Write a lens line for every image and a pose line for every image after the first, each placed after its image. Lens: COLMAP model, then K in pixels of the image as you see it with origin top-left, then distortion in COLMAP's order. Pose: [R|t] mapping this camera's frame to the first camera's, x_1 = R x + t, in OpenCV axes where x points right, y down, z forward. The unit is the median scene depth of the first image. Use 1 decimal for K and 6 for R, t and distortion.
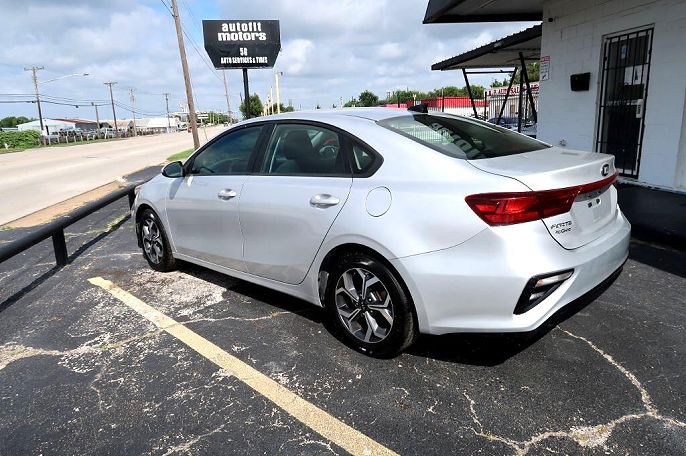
lens RADIAL K [[485.4, 0, 343.0], [0, 485.4, 228.0], [0, 0, 1]] dist [-0.010901, -0.002617]
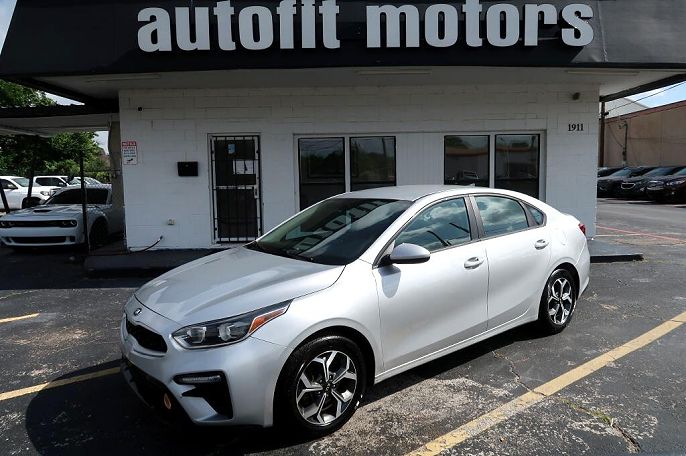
lens RADIAL K [[485.4, 0, 343.0], [0, 485.4, 228.0], [0, 0, 1]] dist [-0.010901, -0.002617]
pose [[0.110246, -0.055837, 0.992335, -0.742703], [0.235893, 0.971362, 0.028450, -0.135007], [-0.965505, 0.230949, 0.120260, 0.651426]]
